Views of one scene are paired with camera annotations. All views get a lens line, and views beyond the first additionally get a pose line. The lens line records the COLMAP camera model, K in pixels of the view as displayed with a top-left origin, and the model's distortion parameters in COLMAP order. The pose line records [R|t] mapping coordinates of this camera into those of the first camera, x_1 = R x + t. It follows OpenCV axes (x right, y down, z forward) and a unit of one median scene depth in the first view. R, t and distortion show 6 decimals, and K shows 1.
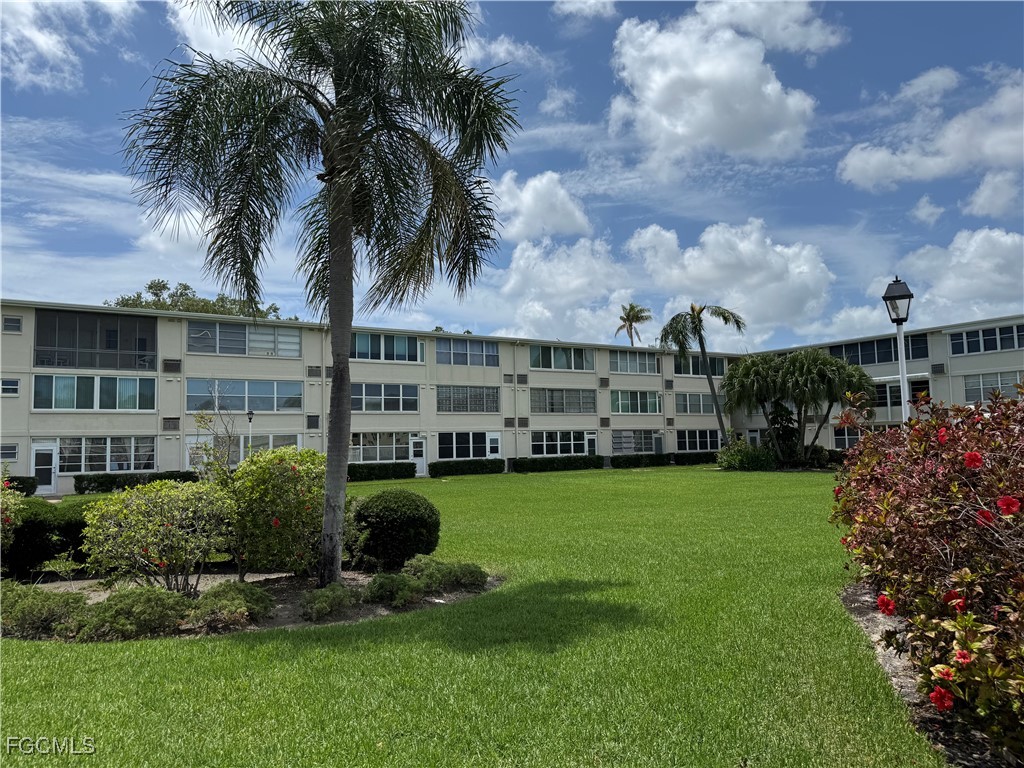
lens RADIAL K [[716.9, 0, 502.0], [0, 716.9, 385.3], [0, 0, 1]] dist [-0.001766, -0.006464]
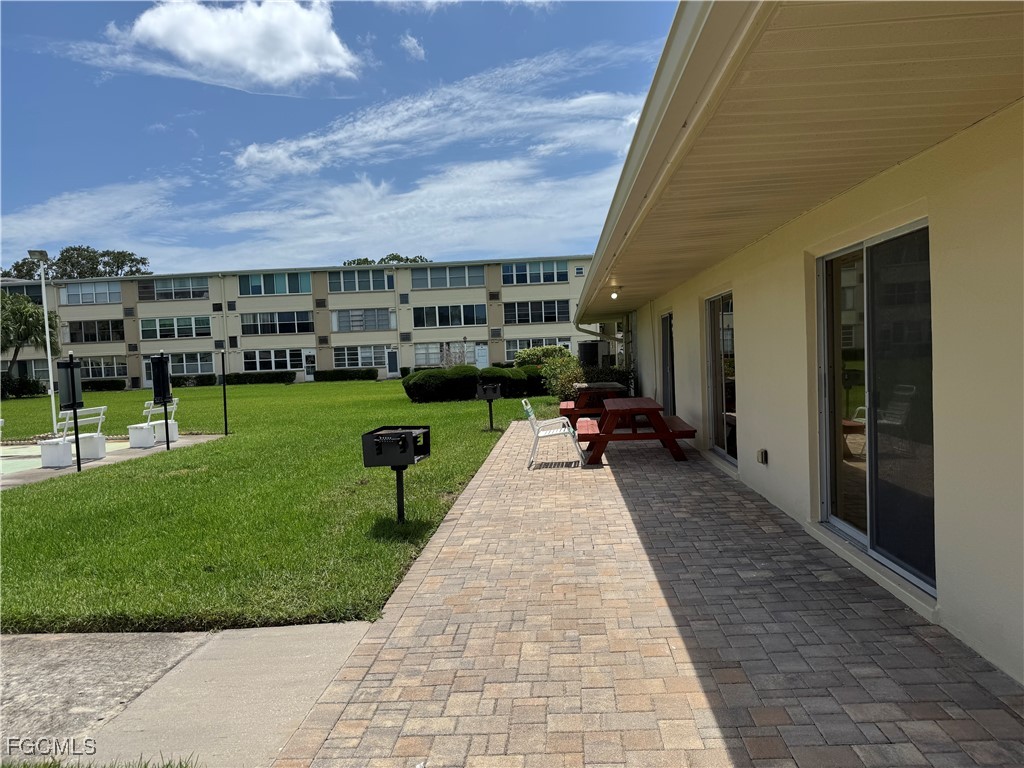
lens RADIAL K [[719.6, 0, 512.0], [0, 719.6, 384.0], [0, 0, 1]] dist [0.002303, -0.003528]
pose [[0.799829, 0.012274, -0.600102, 0.681596], [0.074128, 0.990117, 0.119050, 0.006675], [0.595633, -0.139704, 0.791015, 0.202810]]
